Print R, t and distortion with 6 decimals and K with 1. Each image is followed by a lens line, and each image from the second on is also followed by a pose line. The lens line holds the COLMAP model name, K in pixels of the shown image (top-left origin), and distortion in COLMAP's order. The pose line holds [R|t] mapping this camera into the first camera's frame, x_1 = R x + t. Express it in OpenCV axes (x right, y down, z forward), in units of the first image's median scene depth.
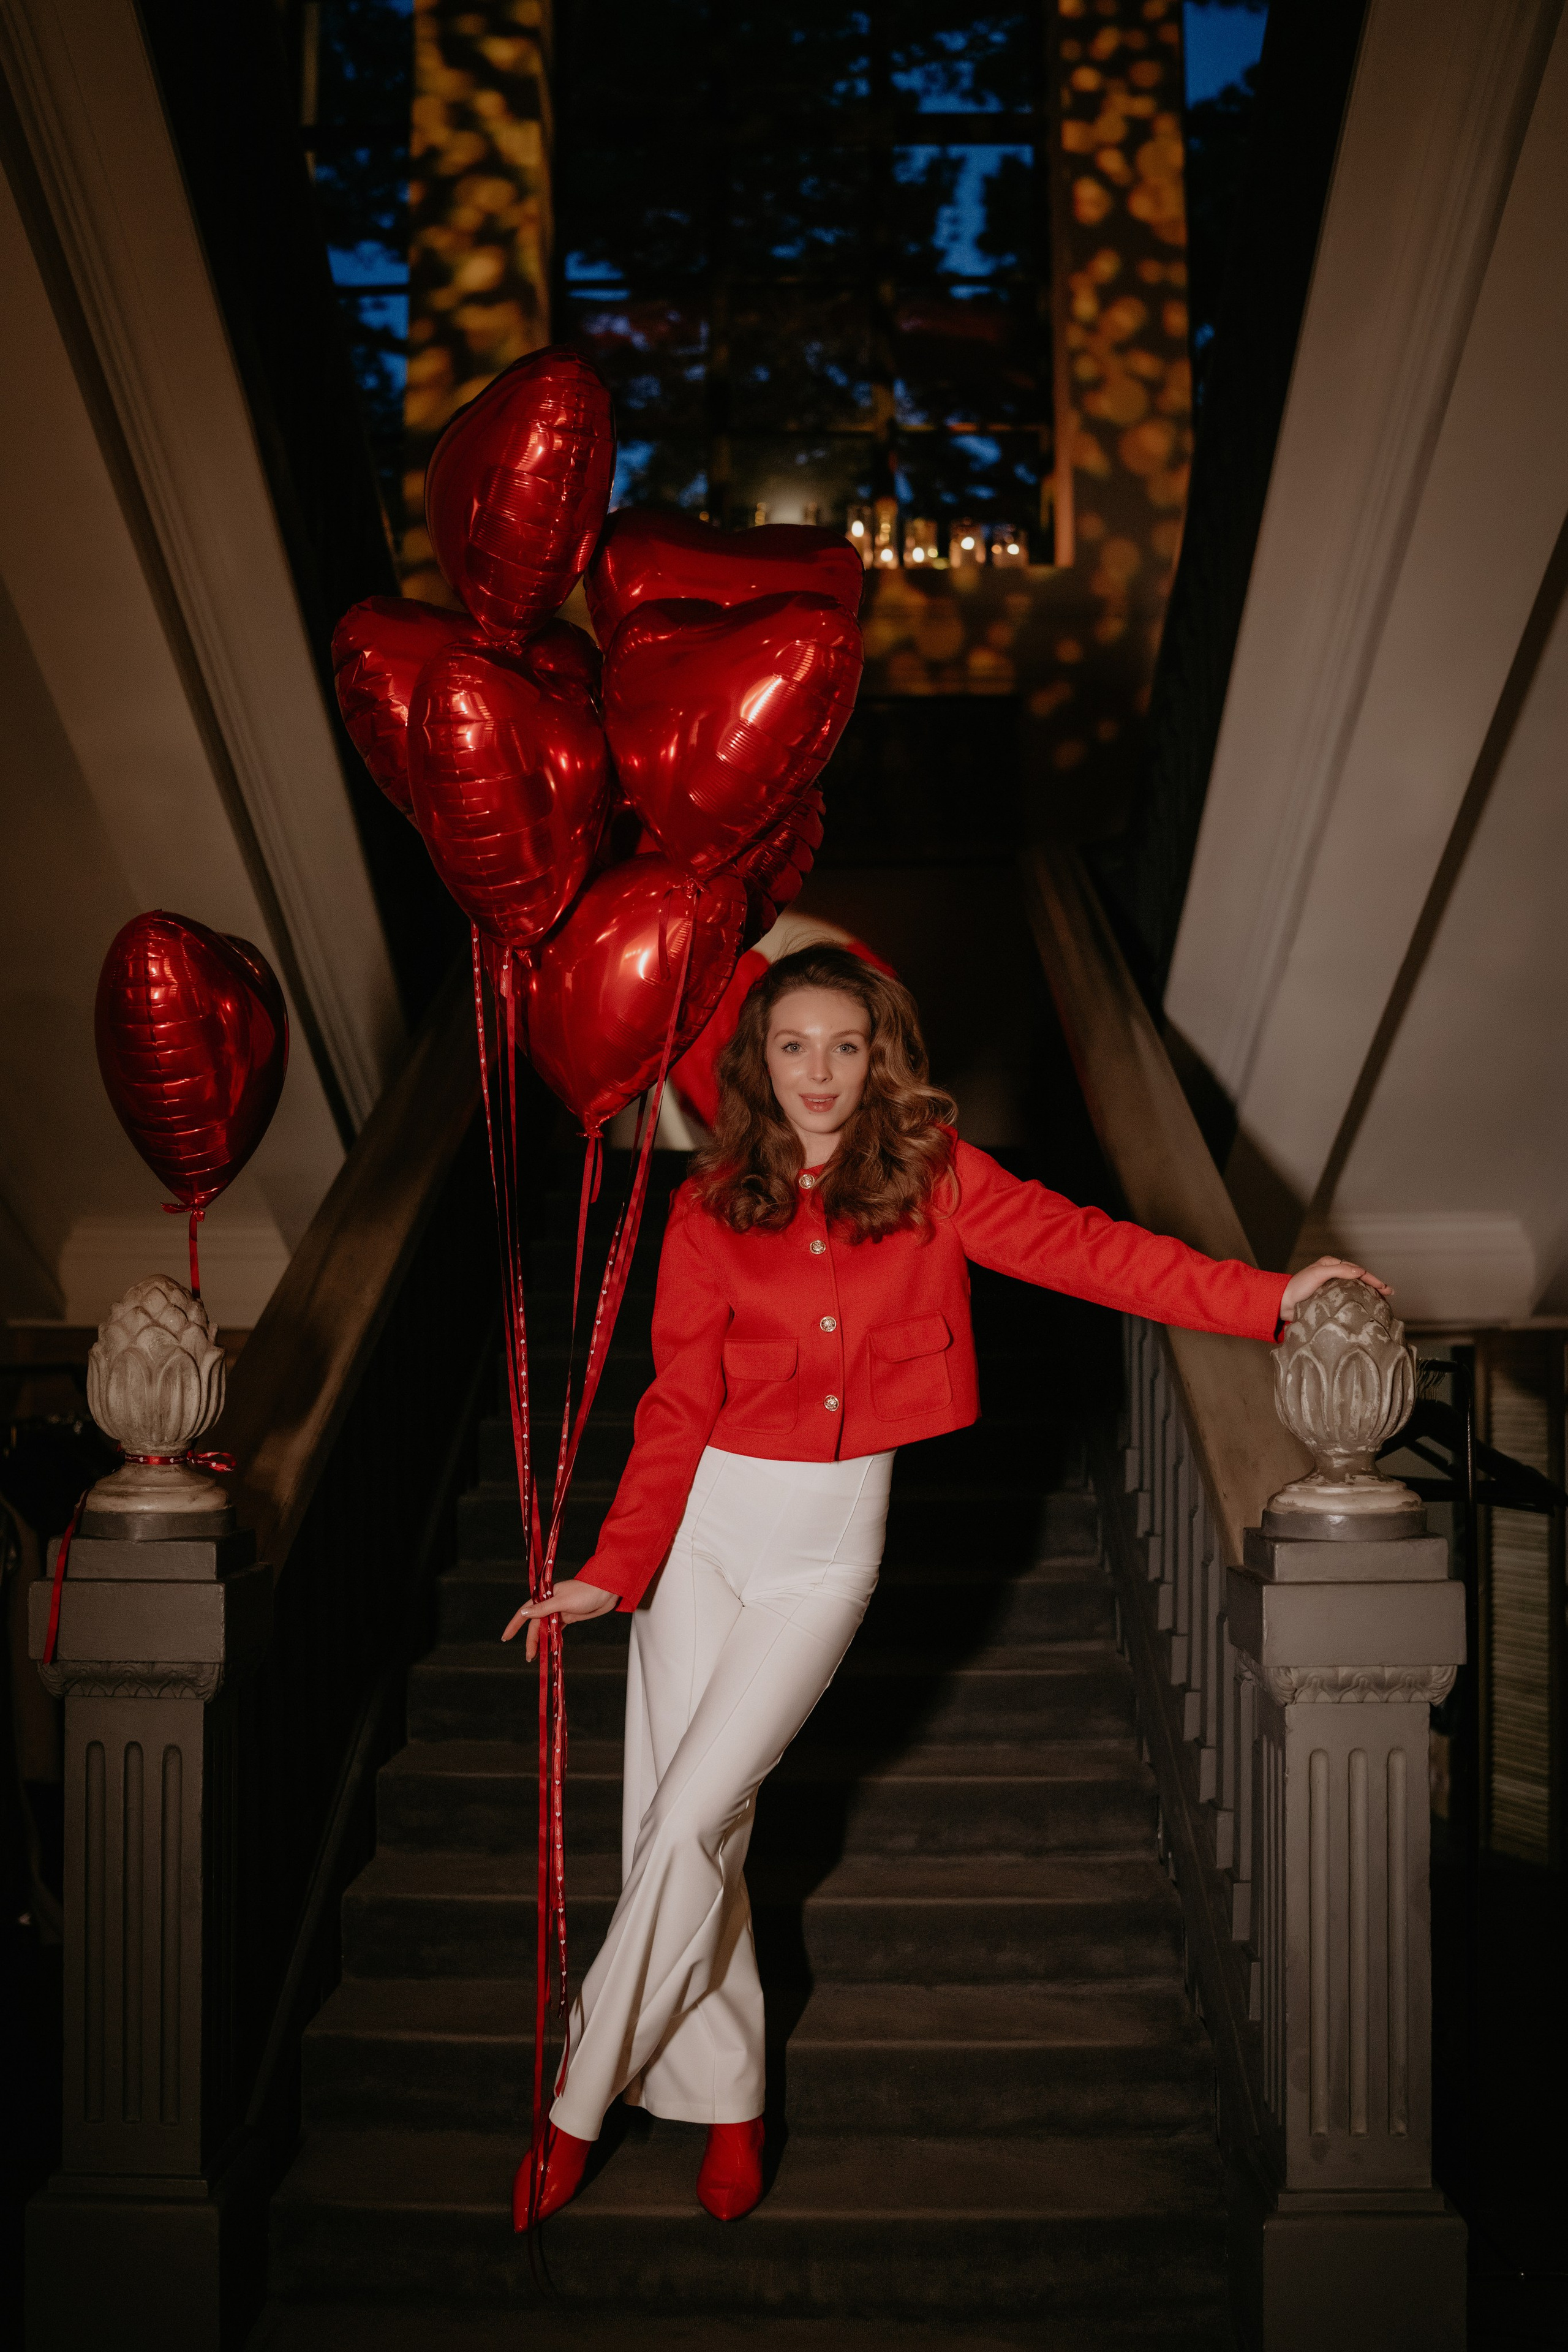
lens RADIAL K [[2351.9, 0, 771.0], [0, 2351.9, 1166.6], [0, 0, 1]] dist [-0.196832, 0.230377]
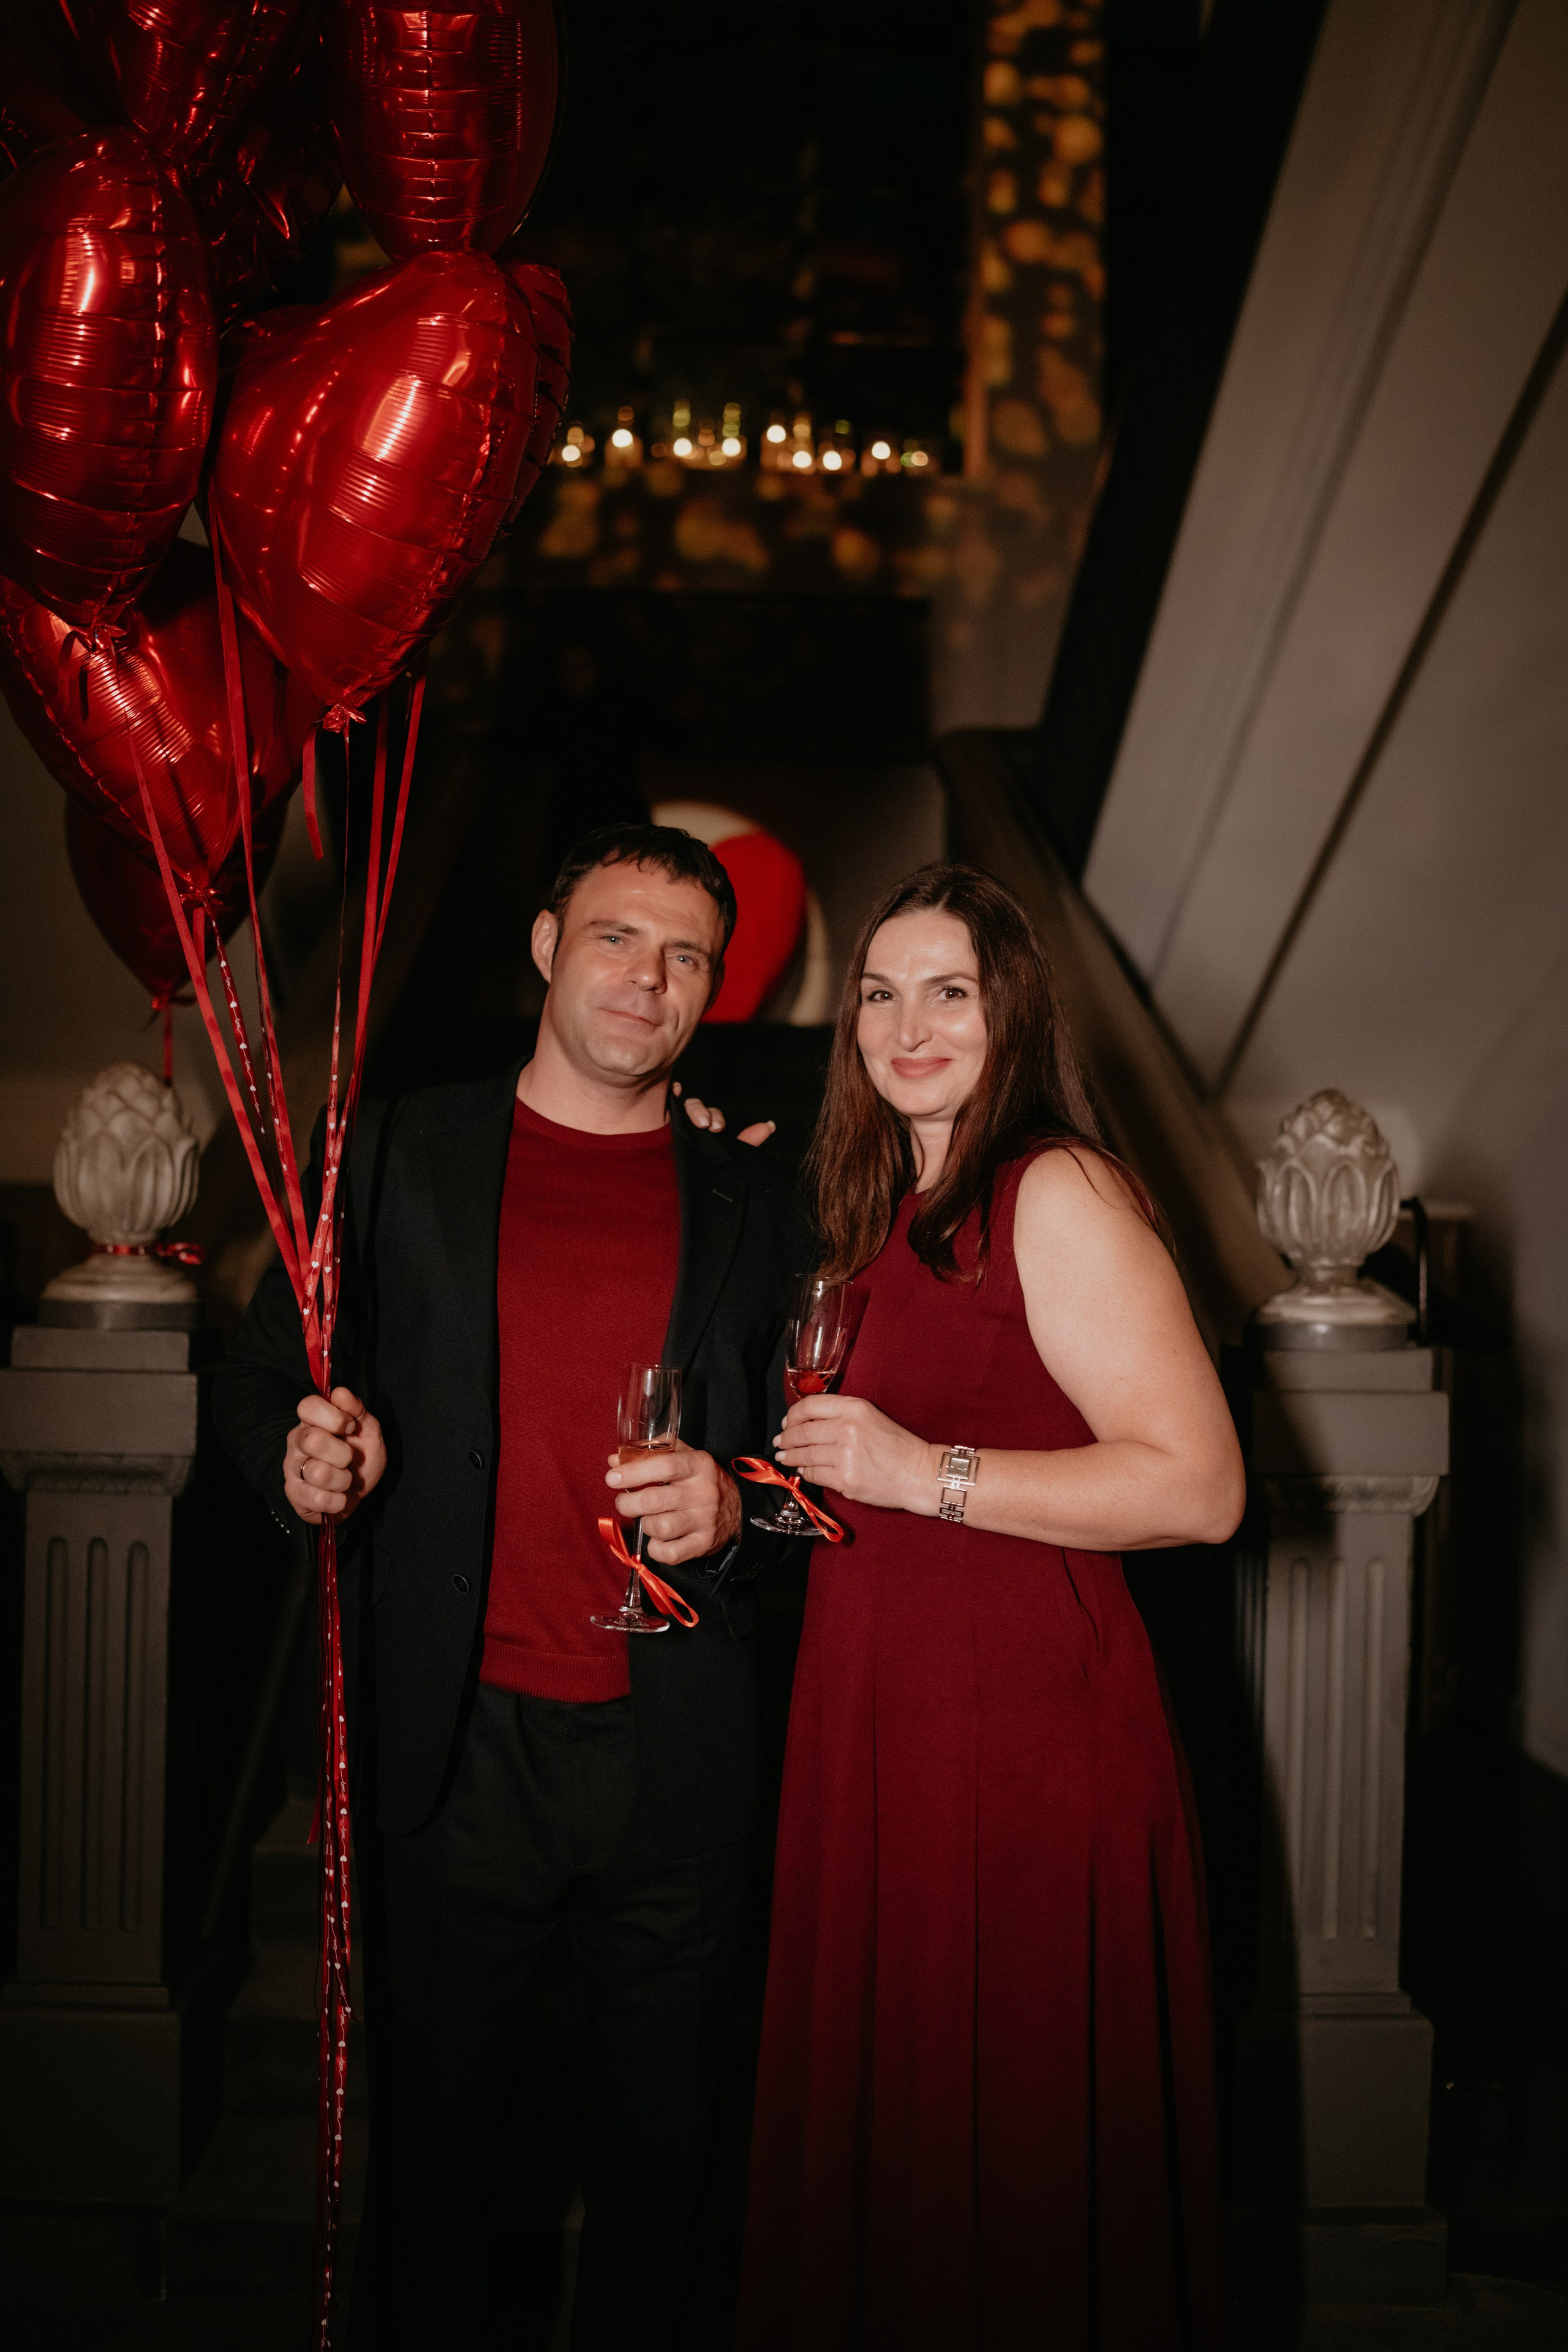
lens RADIAL K [[2232.1, 0, 788.4], [0, 2232.1, 1172.1], [0, 0, 1]] dist [-0.183919, 0.217650]
pose [[0.996996, 0.023819, 0.073699, -0.057546], [-0.026248, 0.999137, 0.032176, 0.057681], [-0.072869, -0.034014, 0.996761, 0.062933]]
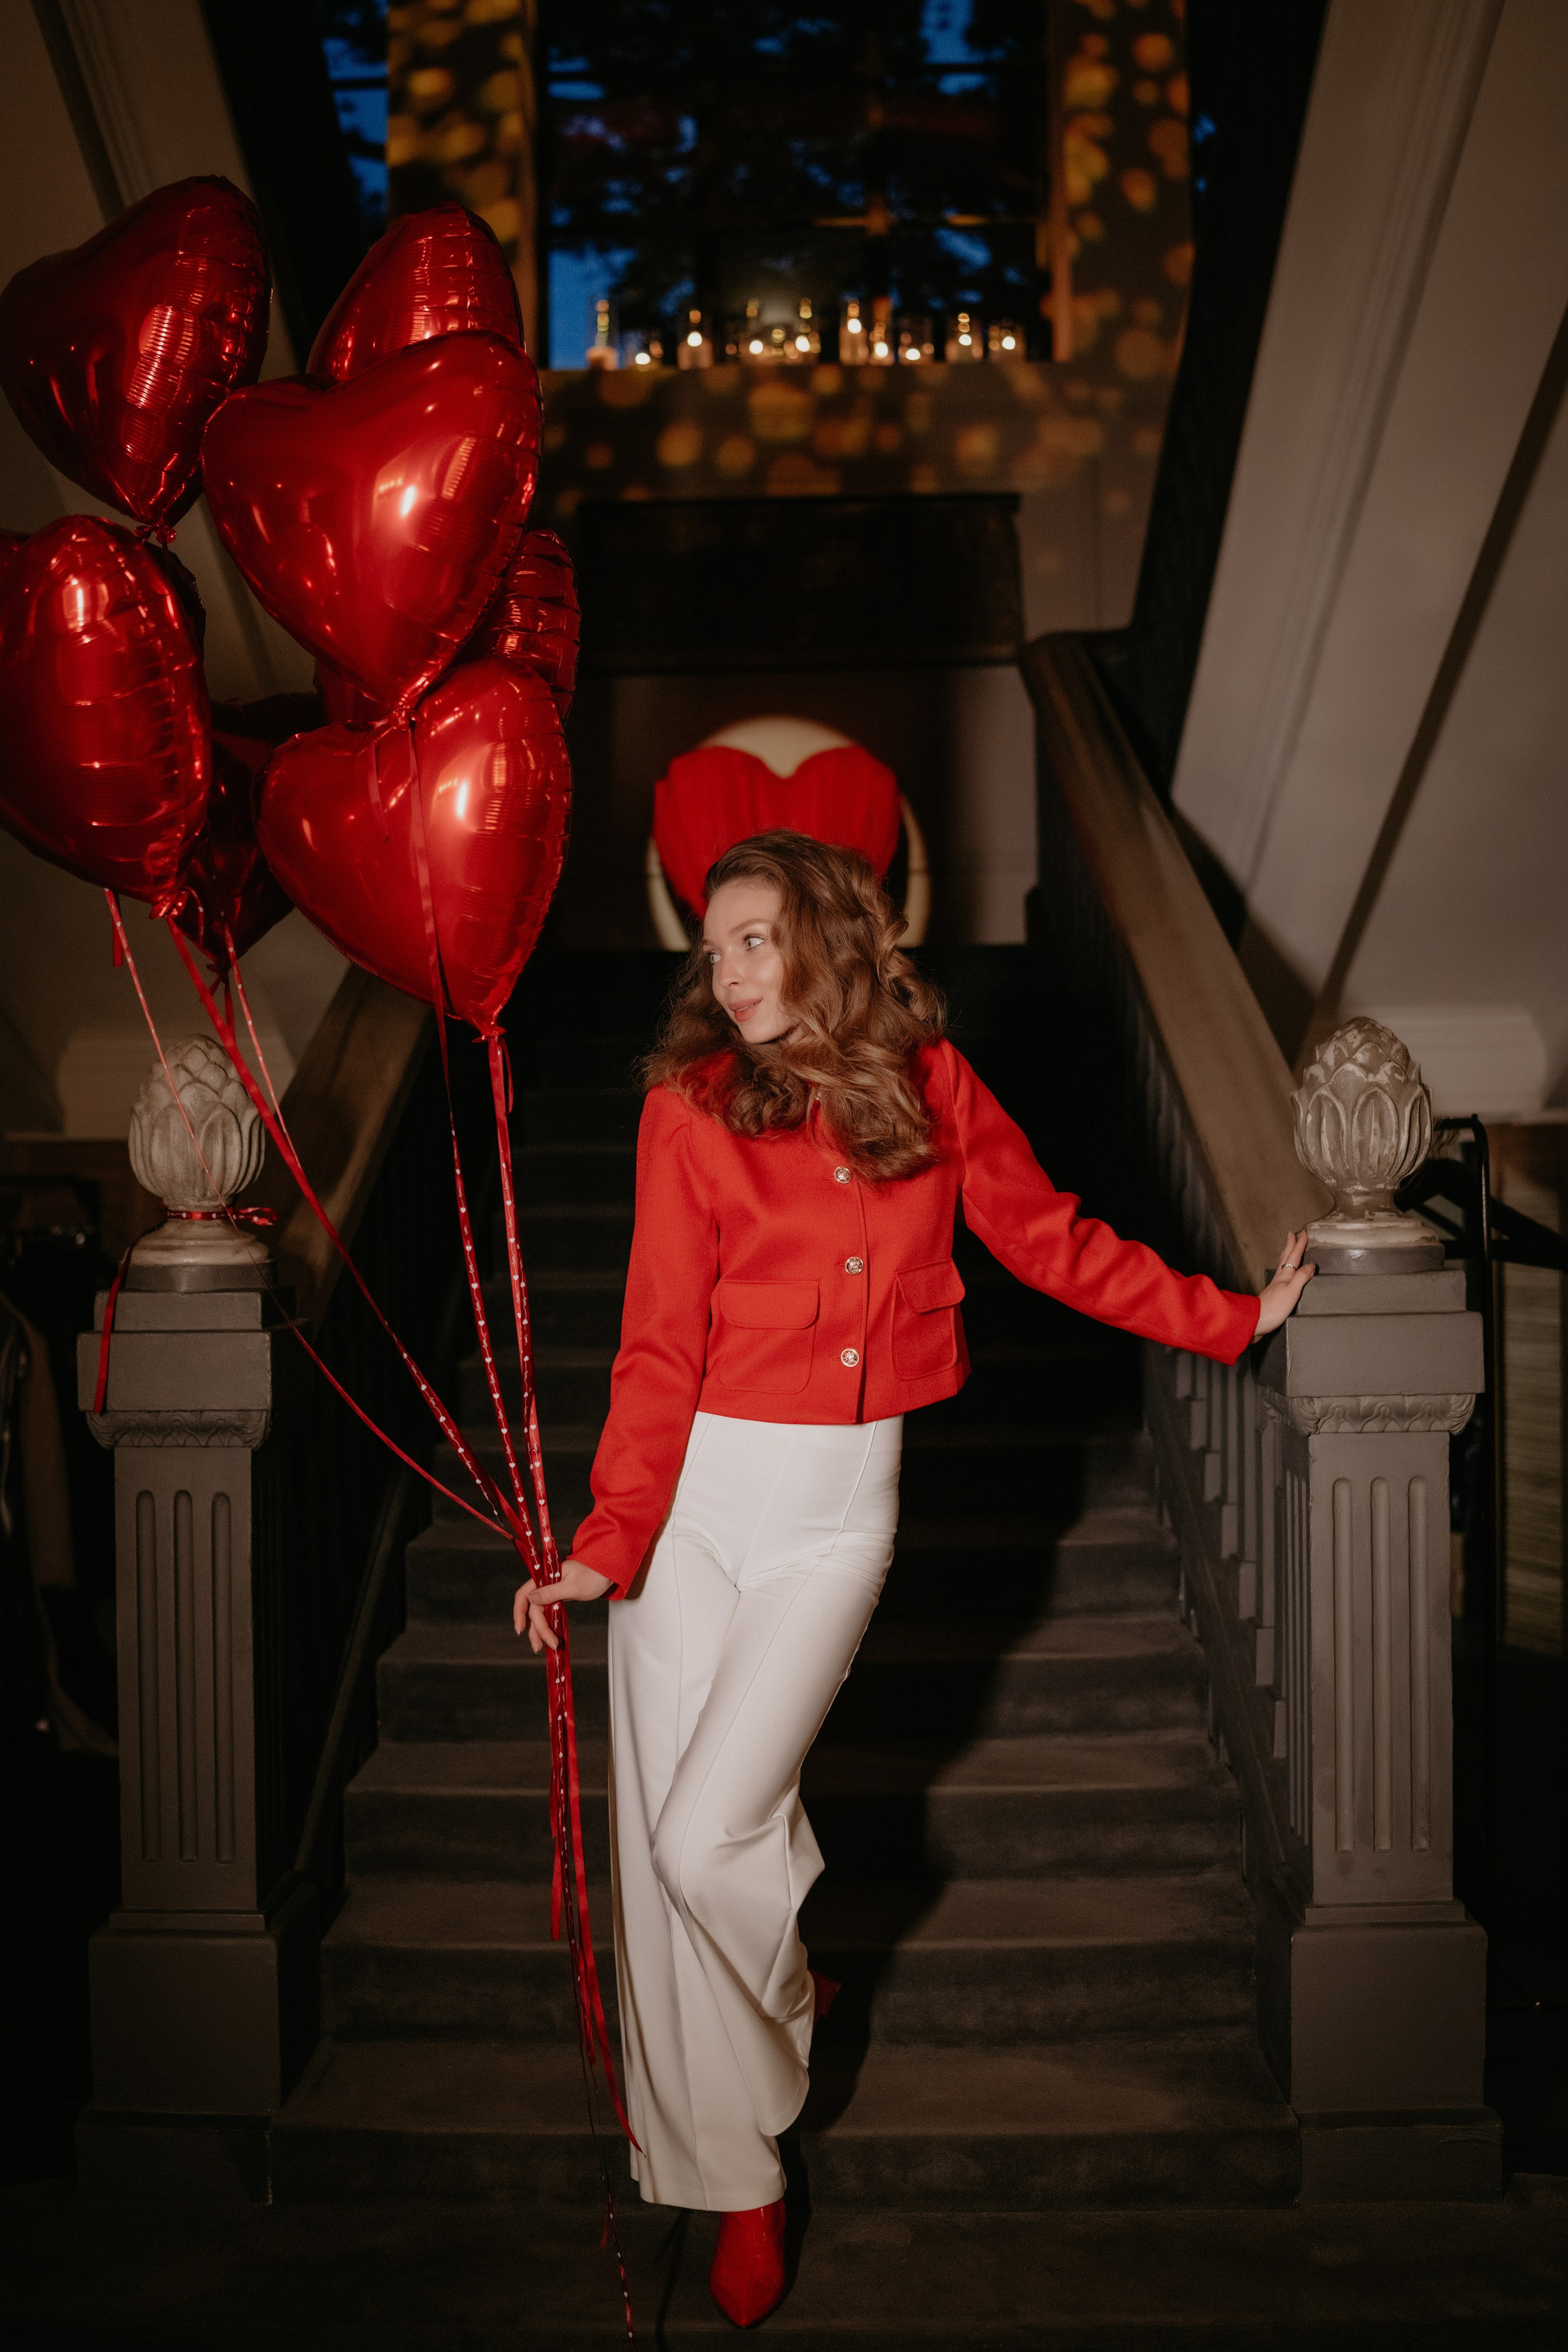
lens RADIAL K [[2427.8, 0, 777.4], [0, 2427.8, 1107.2], [0, 0, 1]] dist [-0.192312, 0.223354]
pose [[0.999881, -0.012836, 0.008564, -0.019958], [0.012479, 0.999100, 0.040540, 0.039907], [-0.009077, -0.040428, 0.999141, -0.054751]]
